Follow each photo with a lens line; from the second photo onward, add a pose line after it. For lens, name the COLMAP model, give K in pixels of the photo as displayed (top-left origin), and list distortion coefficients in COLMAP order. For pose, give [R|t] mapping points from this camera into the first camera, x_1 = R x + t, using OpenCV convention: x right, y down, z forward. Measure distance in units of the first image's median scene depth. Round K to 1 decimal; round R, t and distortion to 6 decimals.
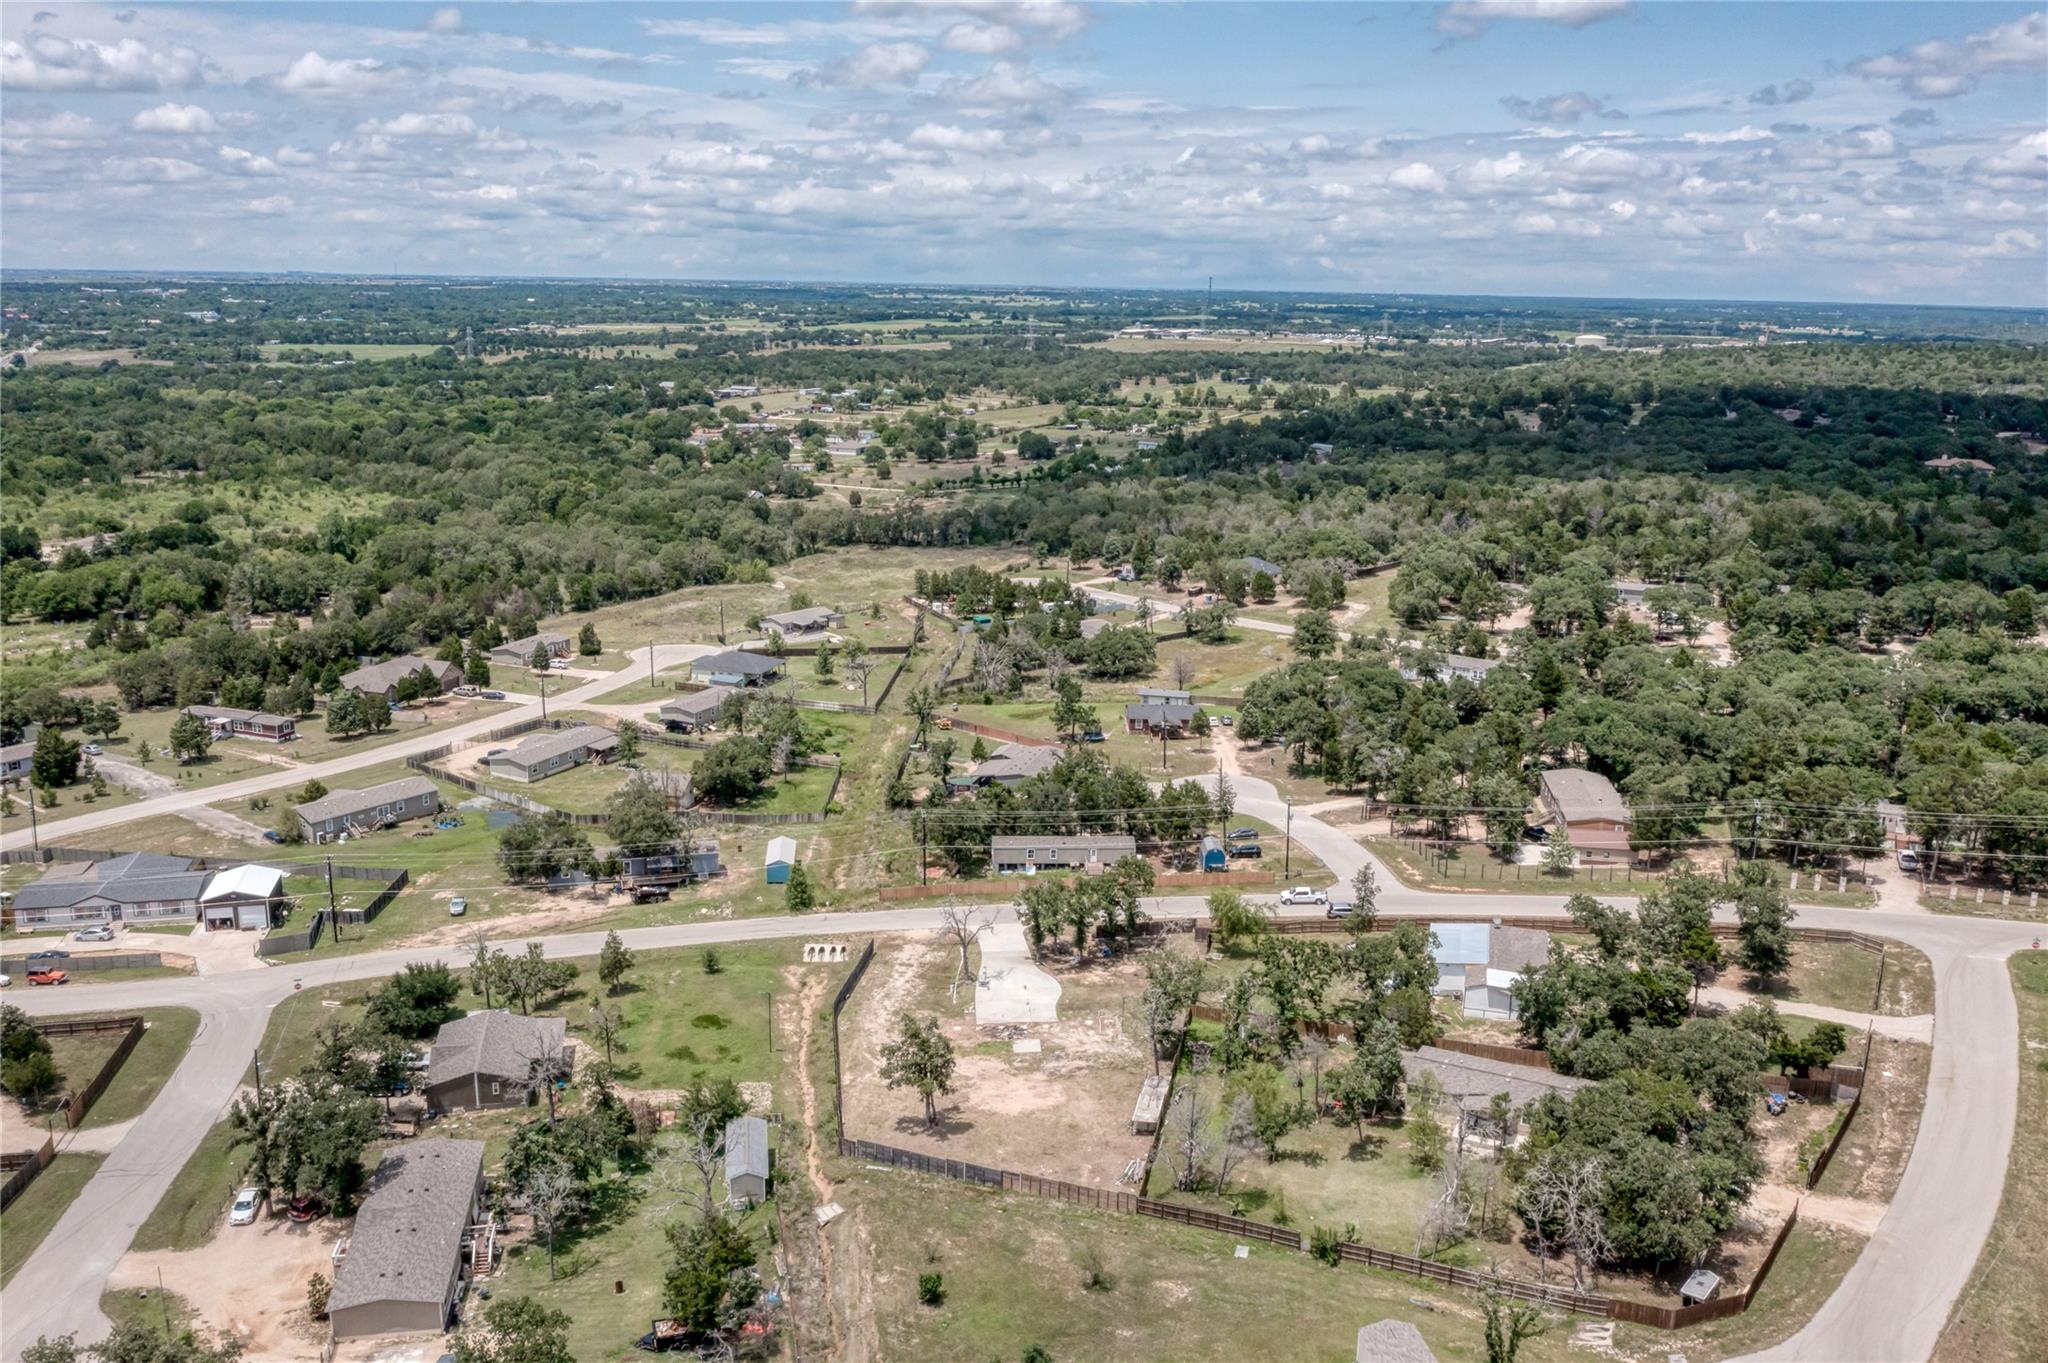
lens RADIAL K [[1611.8, 0, 1022.4], [0, 1611.8, 690.6], [0, 0, 1]] dist [-0.021666, 0.000807]
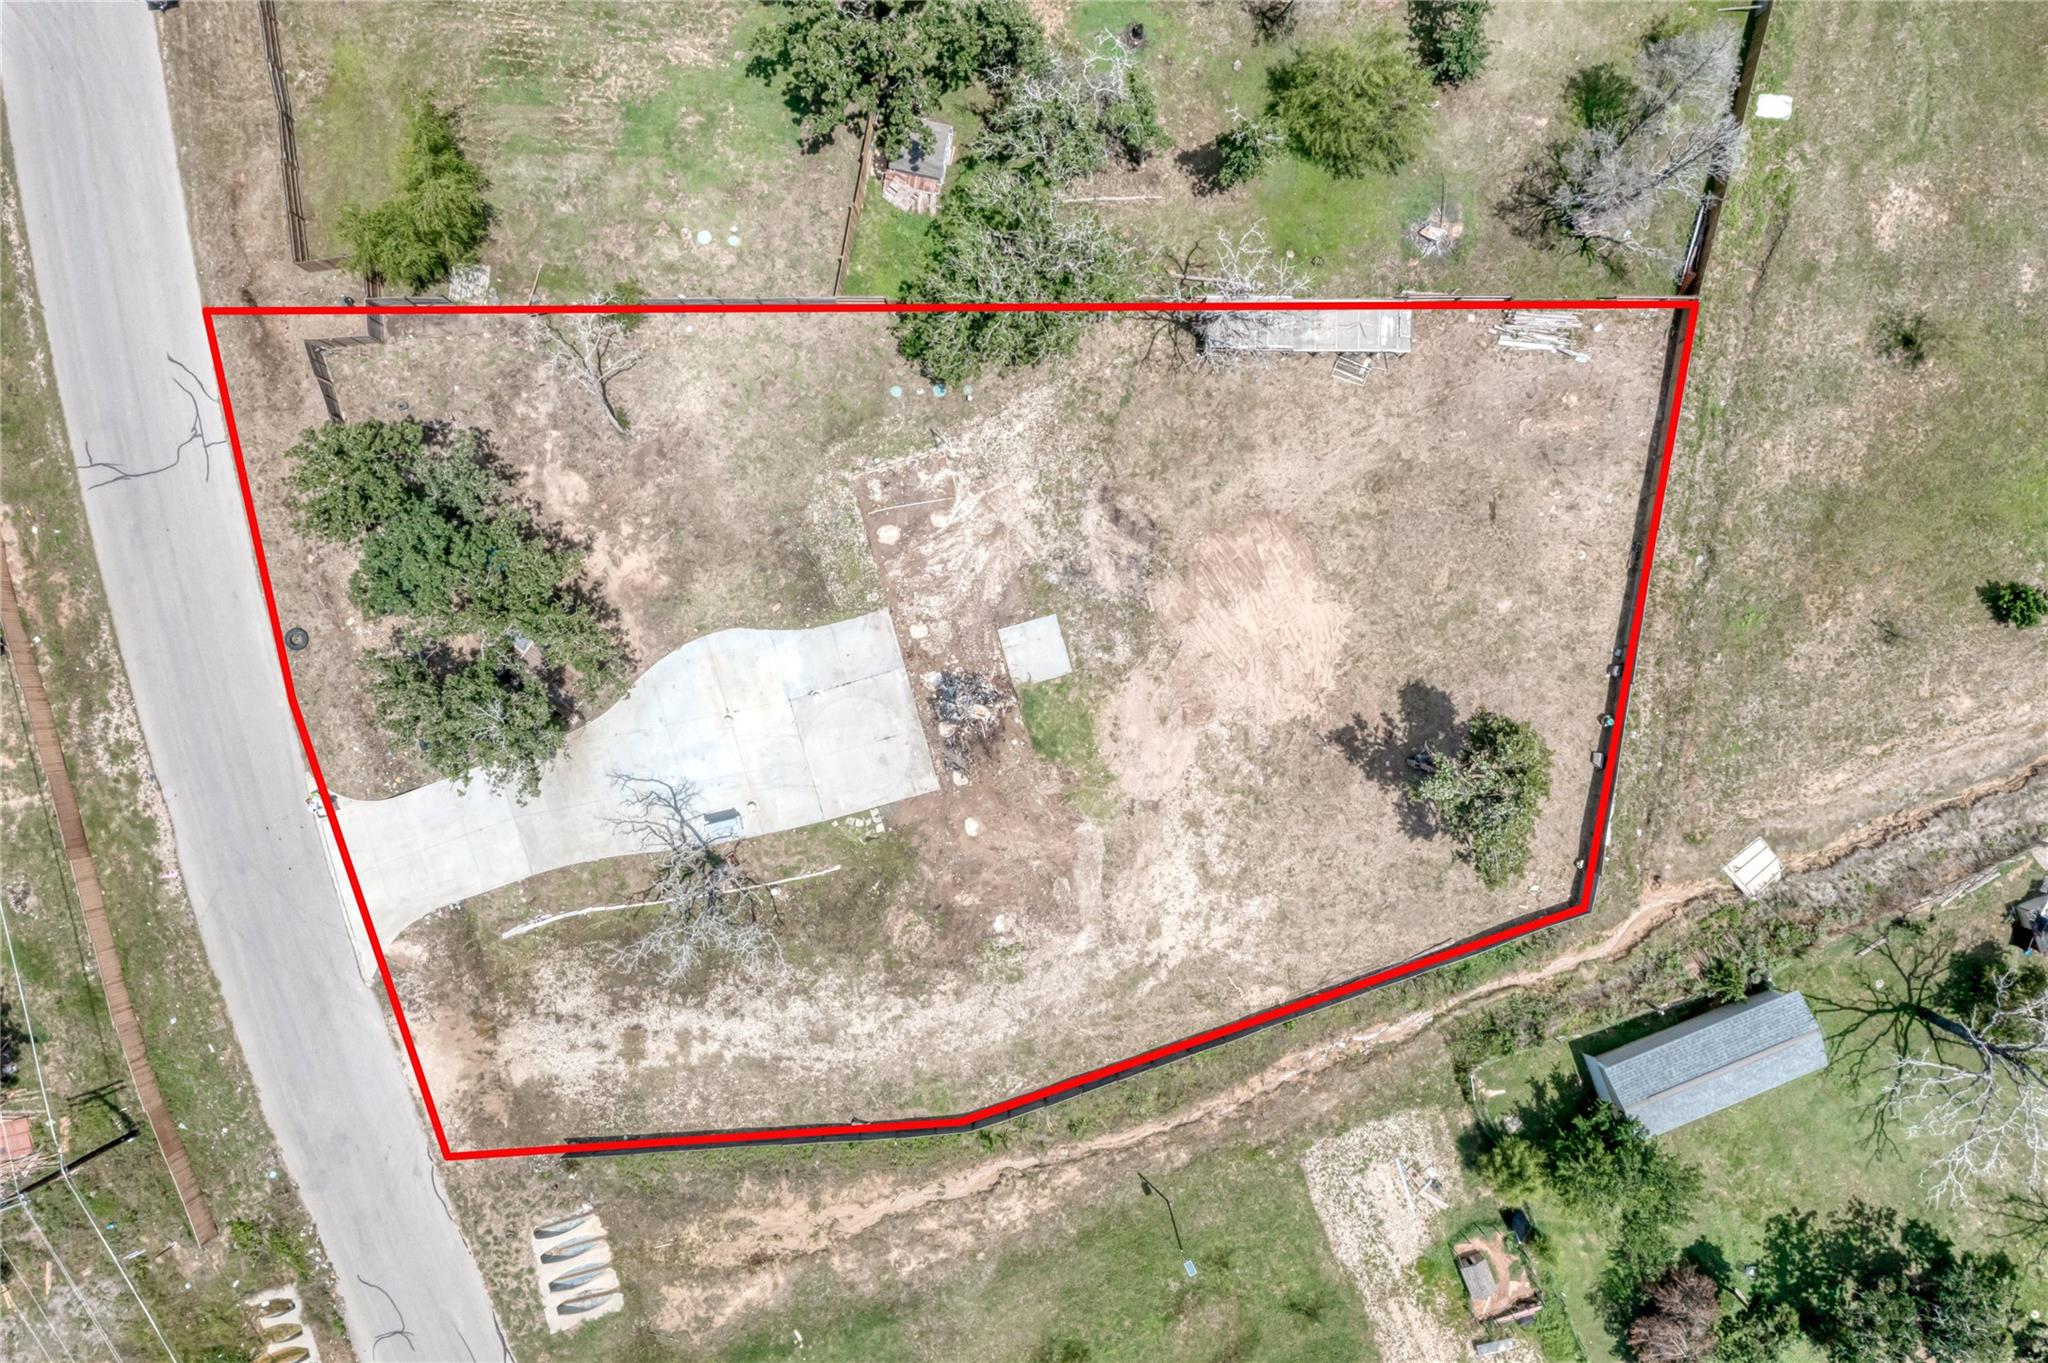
lens RADIAL K [[1611.8, 0, 1001.8], [0, 1611.8, 665.0], [0, 0, 1]] dist [-0.021666, 0.000807]
pose [[-0.211026, -0.977398, -0.012671, 0.005441], [0.237214, -0.063783, 0.969361, -0.177788], [-0.948260, 0.201555, 0.245312, 0.745970]]
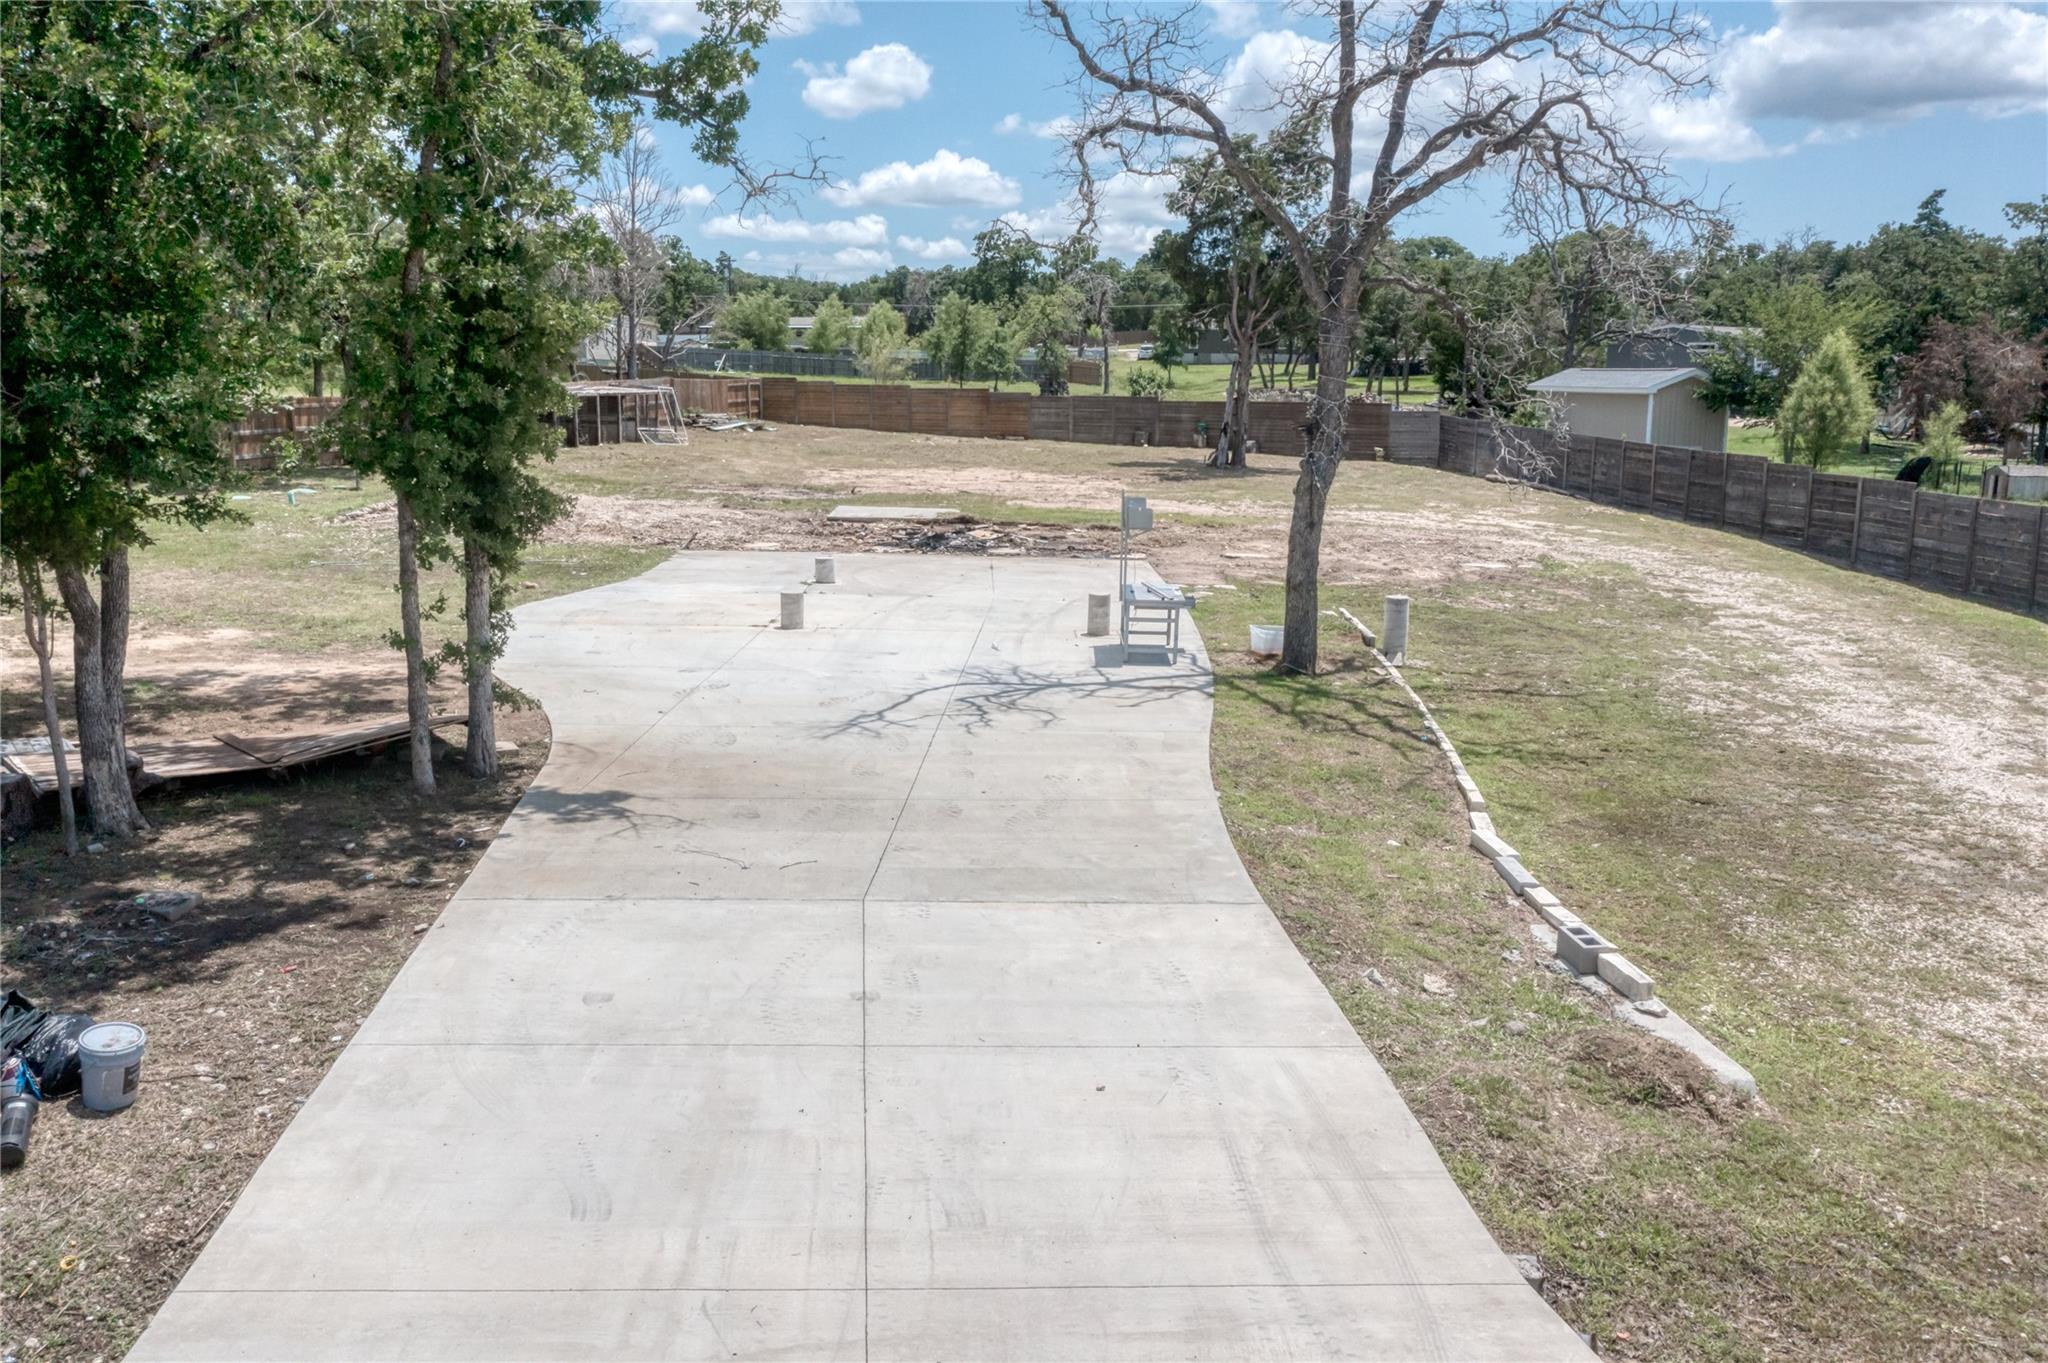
lens RADIAL K [[1611.8, 0, 1015.0], [0, 1611.8, 684.6], [0, 0, 1]] dist [-0.021666, 0.000807]
pose [[-0.999157, -0.028799, 0.029246, -0.016534], [-0.013427, 0.902662, 0.430141, 0.123080], [-0.038787, 0.429386, -0.902288, 0.998048]]
